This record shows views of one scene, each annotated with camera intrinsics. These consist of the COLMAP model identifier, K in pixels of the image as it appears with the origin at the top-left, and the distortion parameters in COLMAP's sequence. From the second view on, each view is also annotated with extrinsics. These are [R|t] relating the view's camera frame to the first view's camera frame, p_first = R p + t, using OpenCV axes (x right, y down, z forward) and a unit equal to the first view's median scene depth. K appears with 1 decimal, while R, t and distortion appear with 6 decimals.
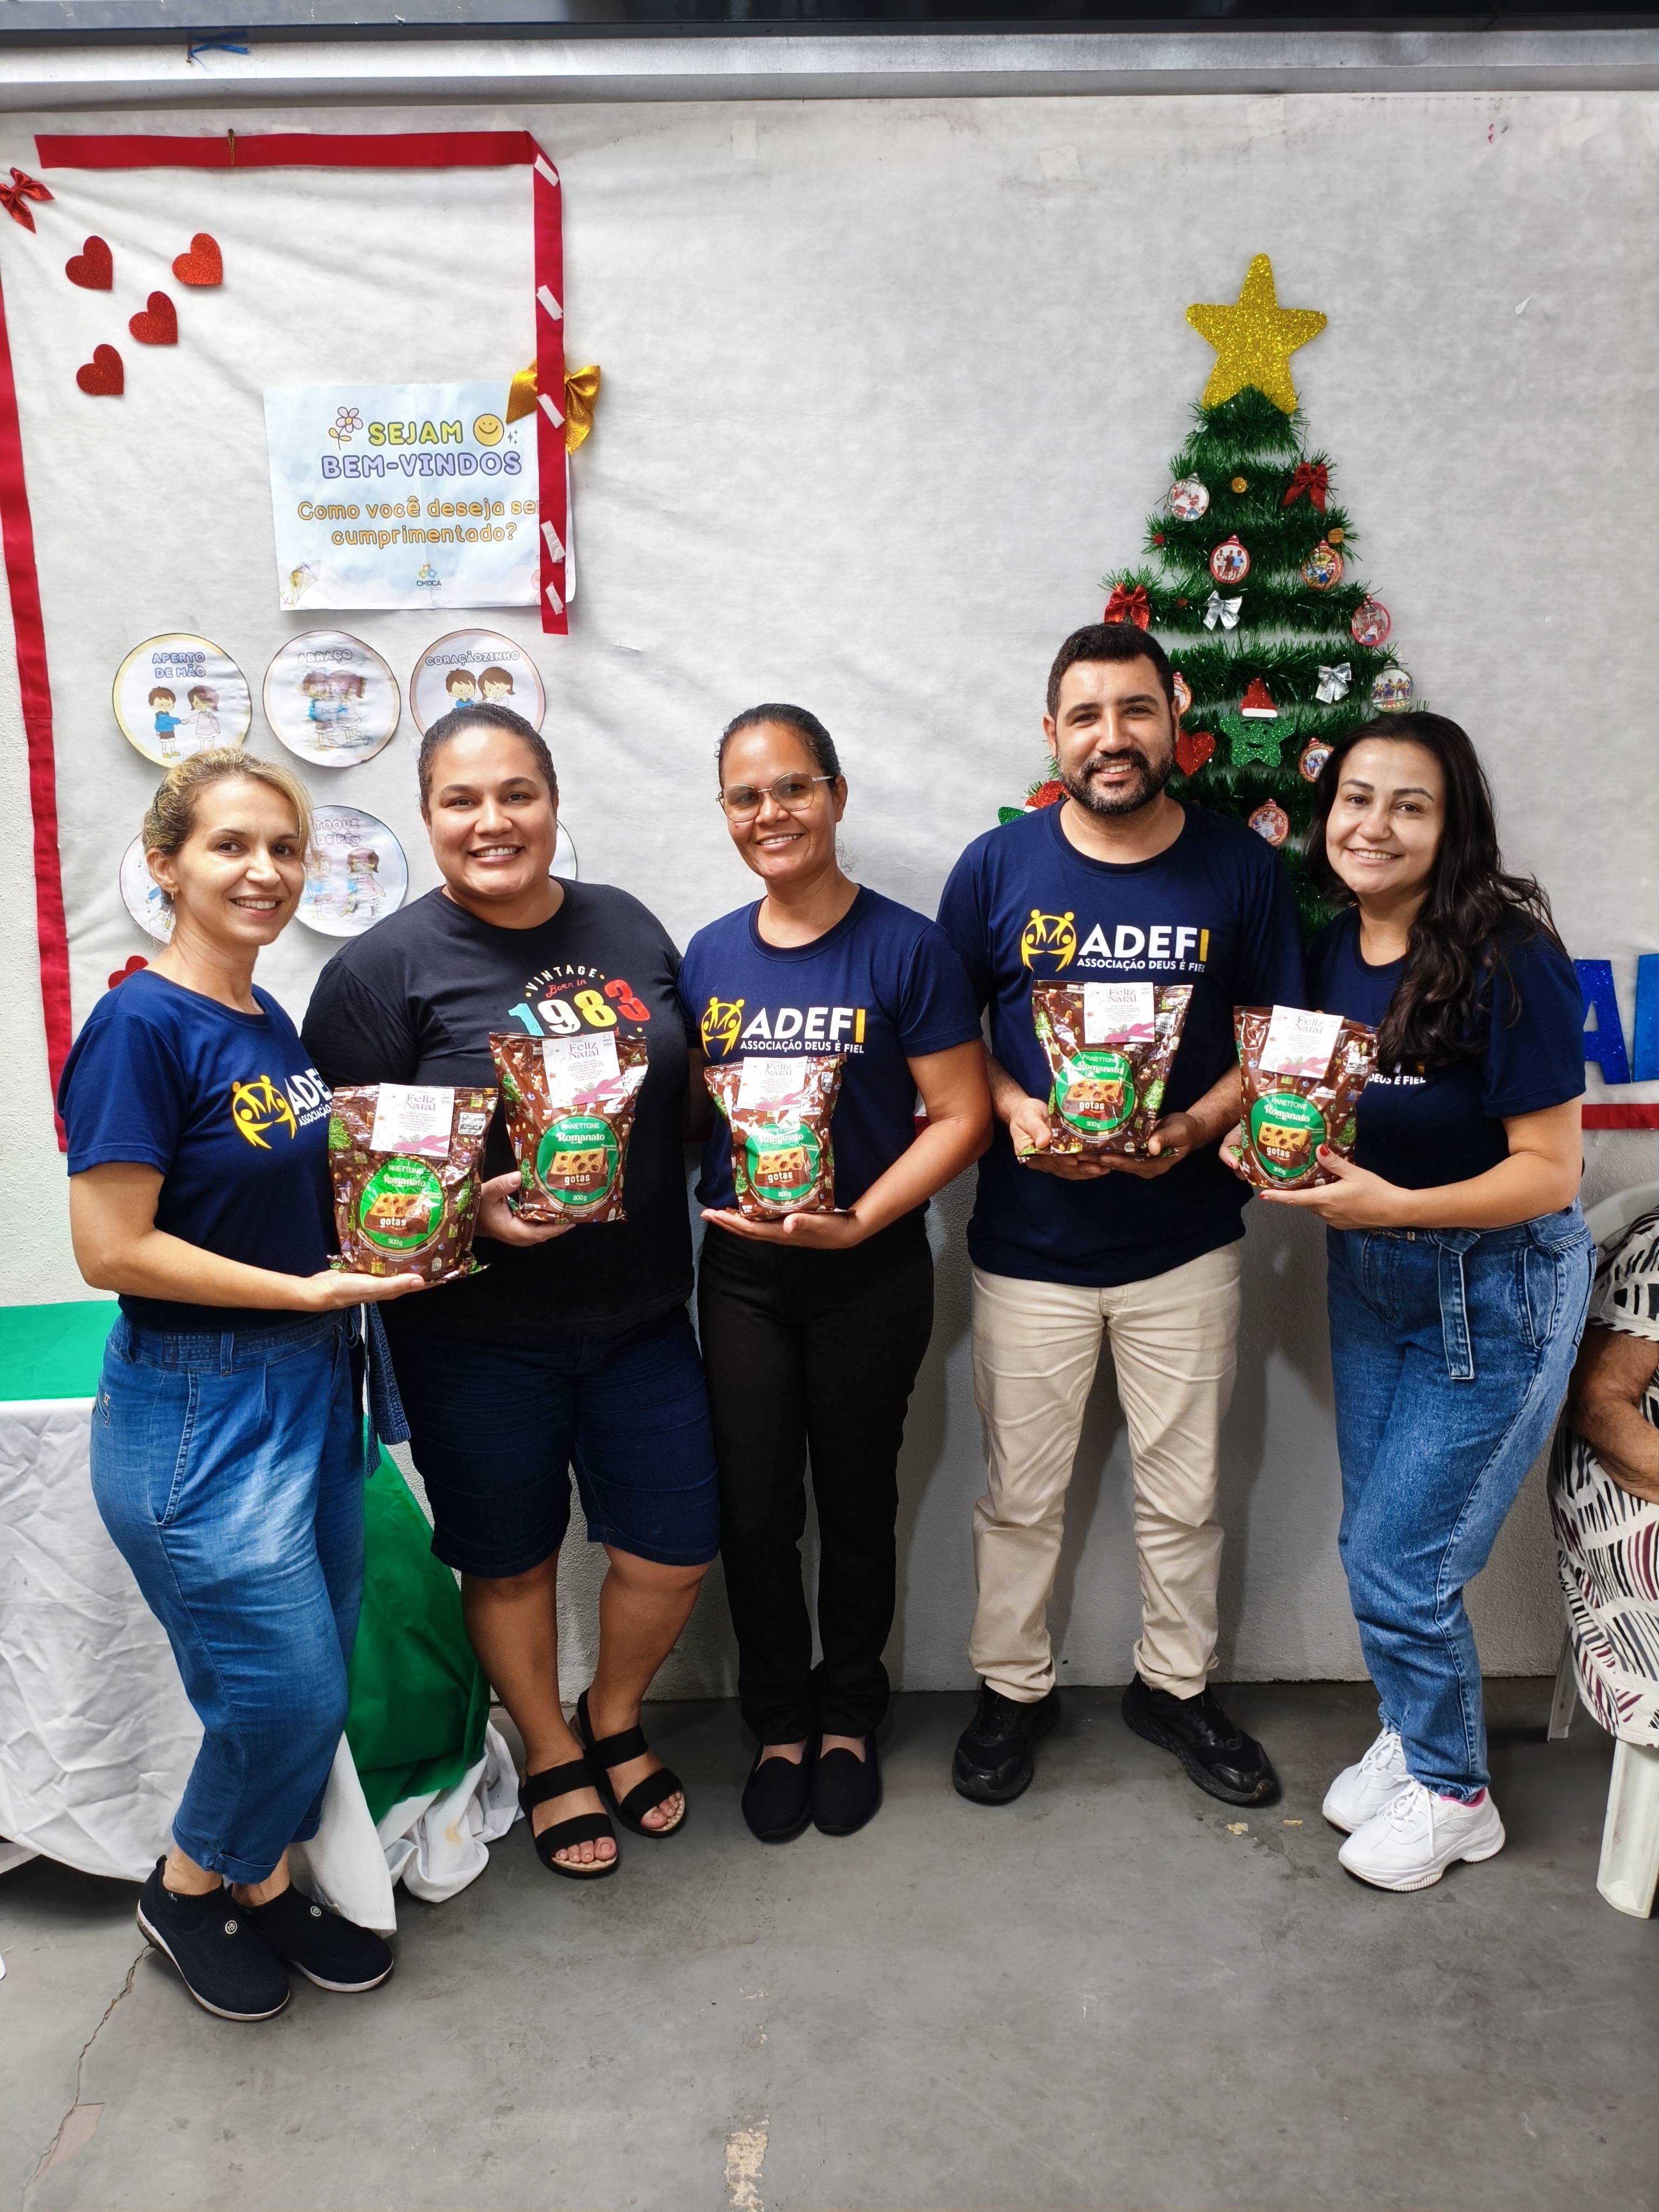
lens RADIAL K [[1714.8, 0, 837.4], [0, 1714.8, 1097.4], [0, 0, 1]] dist [0.090337, -0.201917]
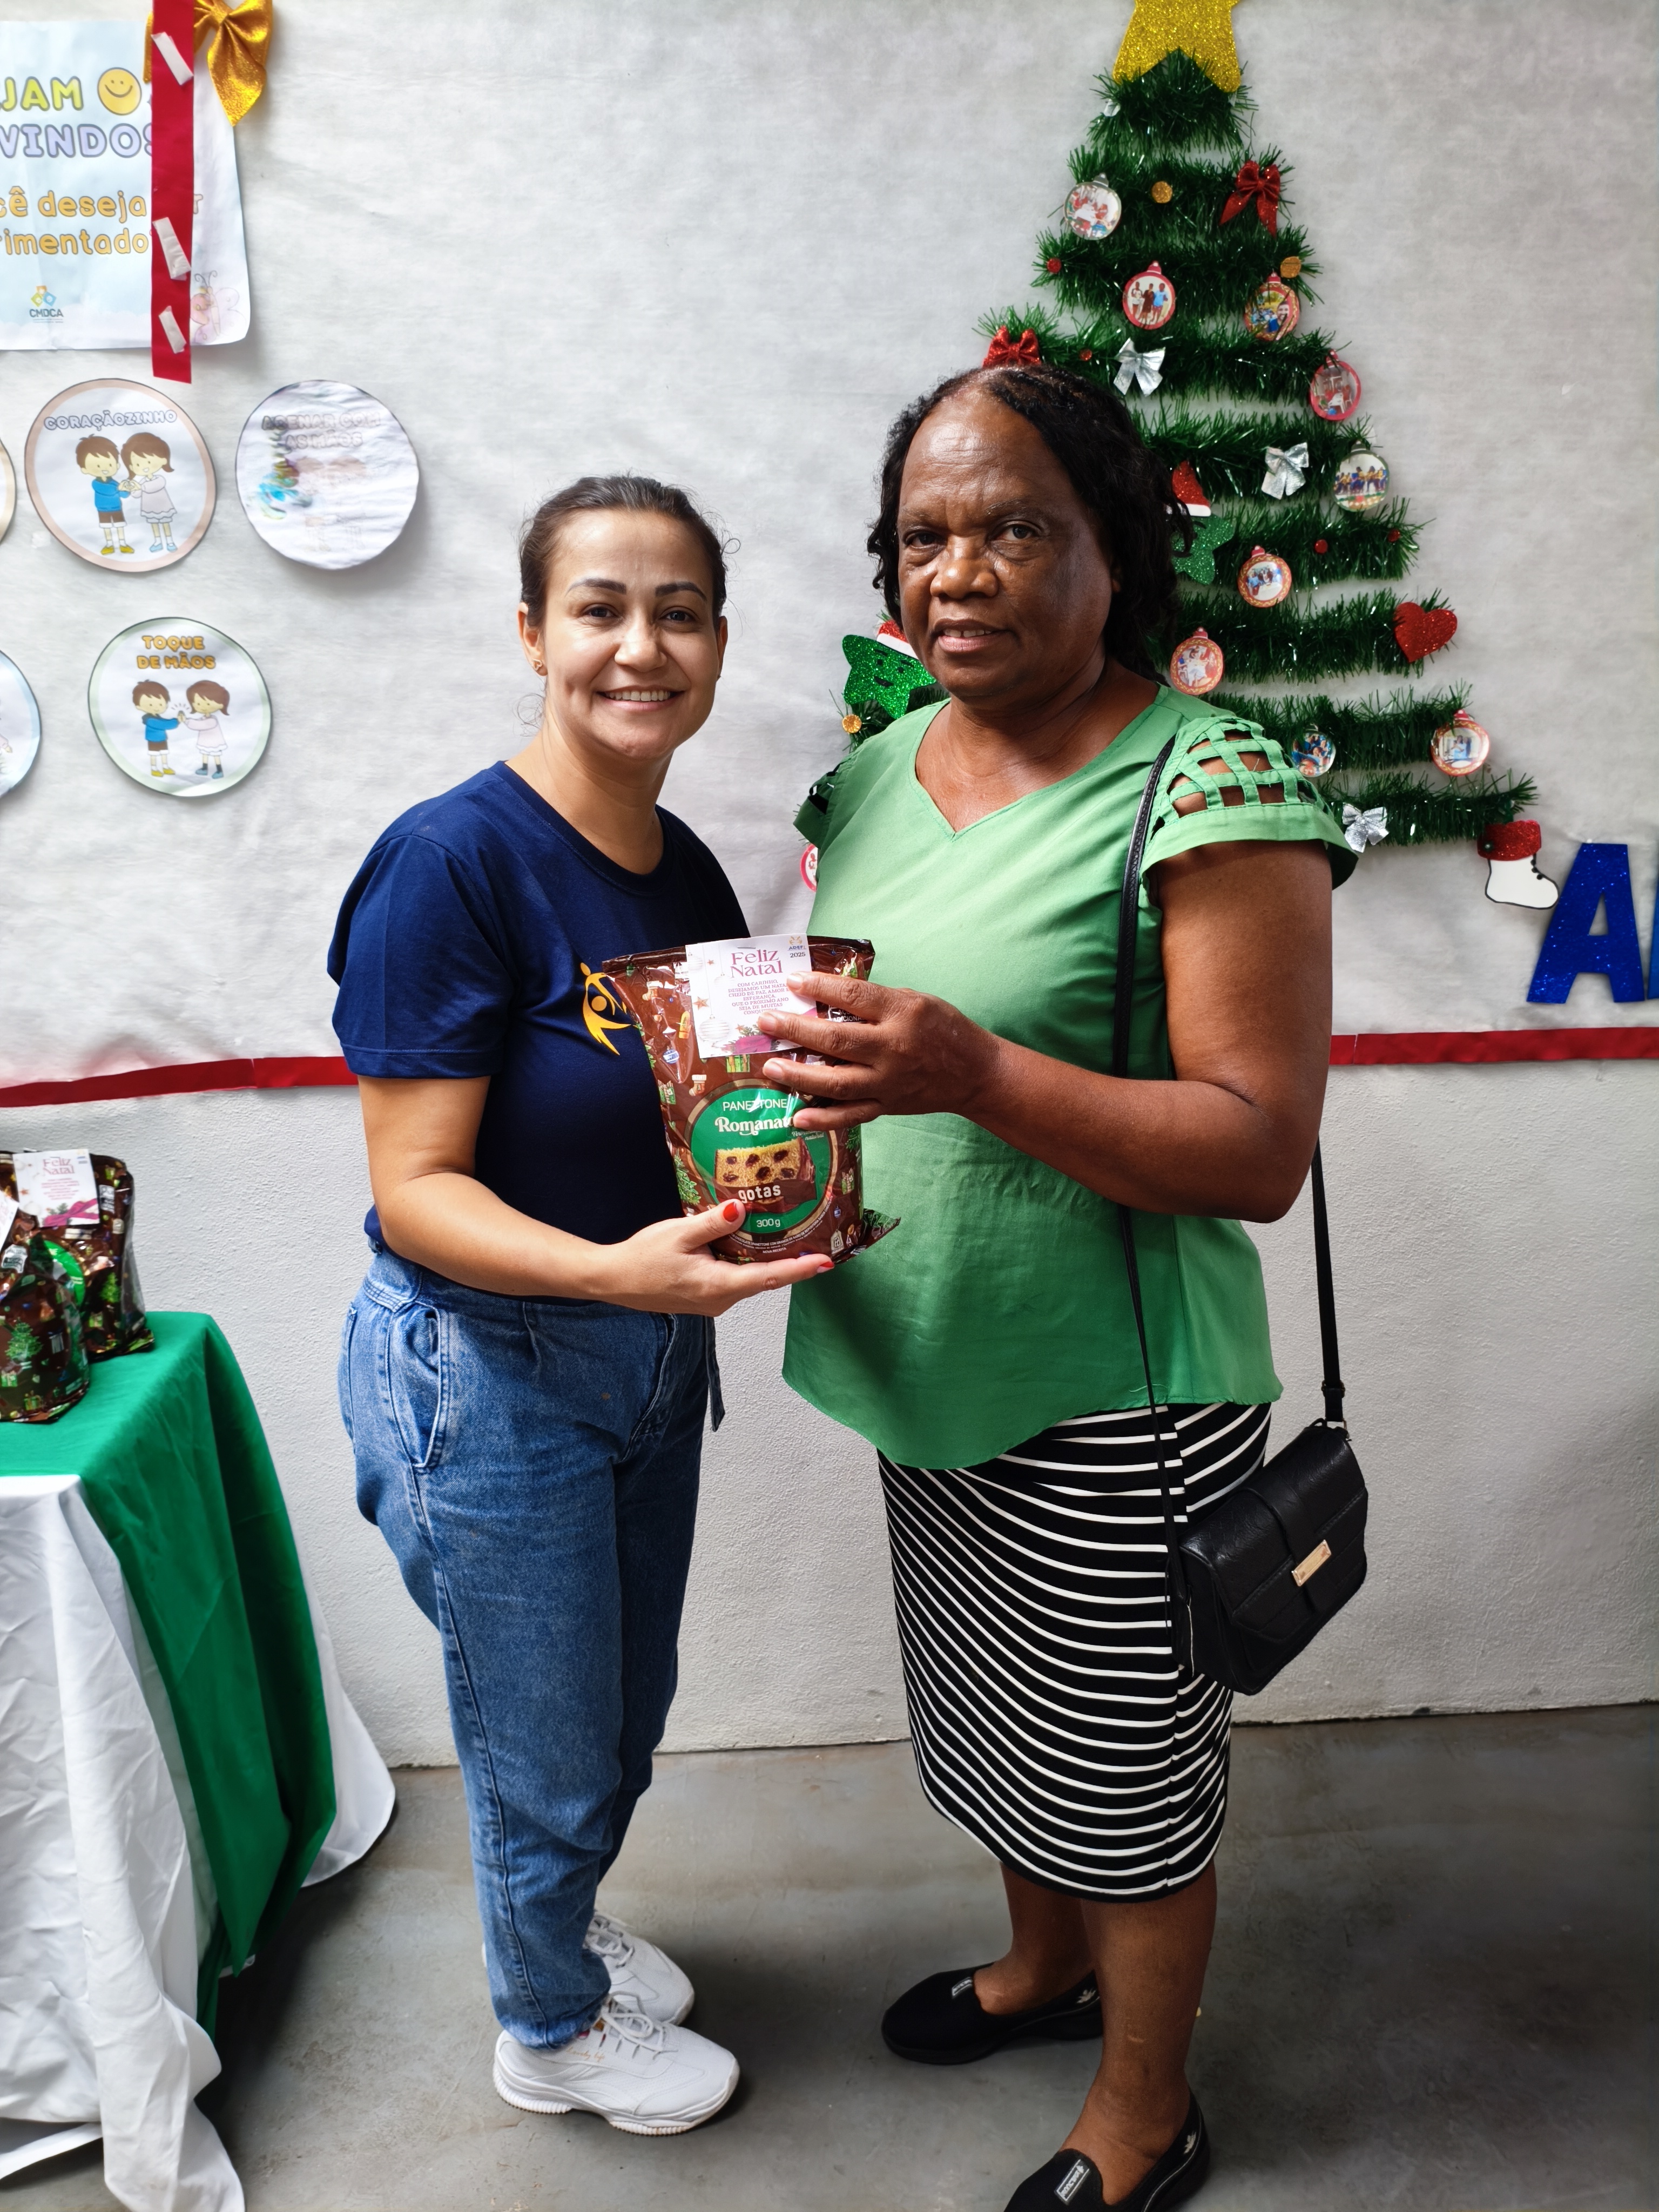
lens RADIAL K [[1766.0, 0, 847.7], [0, 1766.0, 1107.2], [0, 0, 1]] dist [0.016763, -0.054054]
pose [[0.998768, -0.004376, 0.049429, 0.059738], [0.000743, 0.997310, 0.073294, -0.021500], [-0.049617, -0.073167, 0.996085, 0.230709]]
